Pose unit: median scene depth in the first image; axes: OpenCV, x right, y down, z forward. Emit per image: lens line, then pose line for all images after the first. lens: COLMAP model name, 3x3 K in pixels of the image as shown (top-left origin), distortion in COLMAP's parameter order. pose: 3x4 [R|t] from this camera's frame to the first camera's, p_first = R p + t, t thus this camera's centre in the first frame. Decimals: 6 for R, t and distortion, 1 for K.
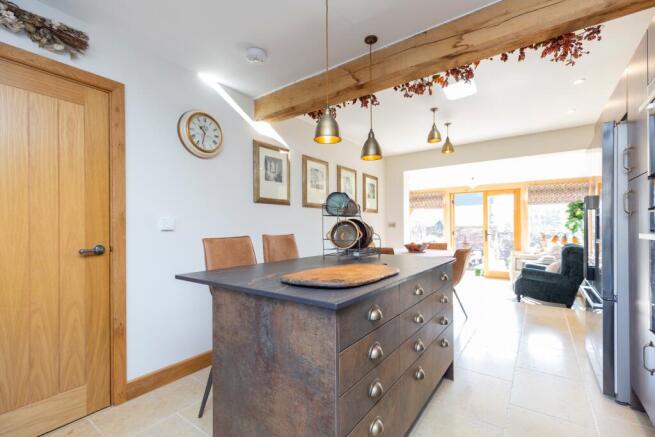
lens RADIAL K [[293.3, 0, 327.7], [0, 293.3, 222.8], [0, 0, 1]] dist [-0.000143, -0.000046]
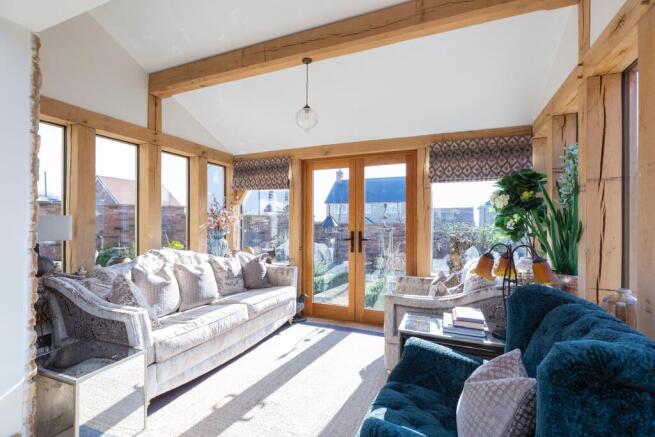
lens RADIAL K [[293.3, 0, 327.7], [0, 293.3, 222.8], [0, 0, 1]] dist [-0.000143, -0.000046]
pose [[0.973964, 0.003574, 0.226676, 0.461023], [-0.008209, 0.999776, 0.019510, 0.001536], [-0.226556, -0.020863, 0.973775, 0.633300]]
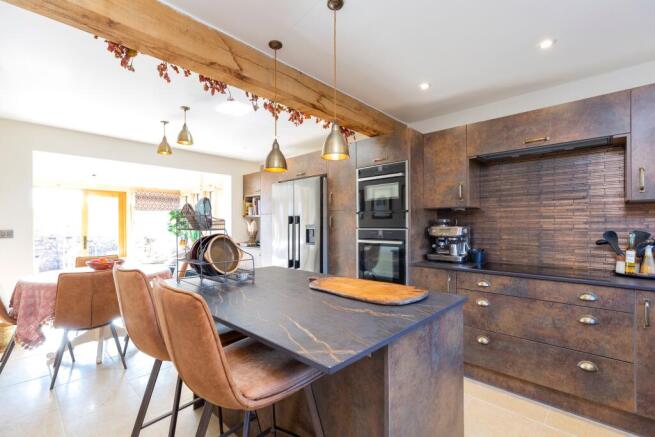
lens RADIAL K [[293.3, 0, 327.7], [0, 293.3, 222.8], [0, 0, 1]] dist [-0.000143, -0.000046]
pose [[0.118470, 0.009989, 0.992907, -0.276225], [-0.008135, 0.999926, -0.009089, -0.014970], [-0.992924, -0.007000, 0.118542, 0.257688]]
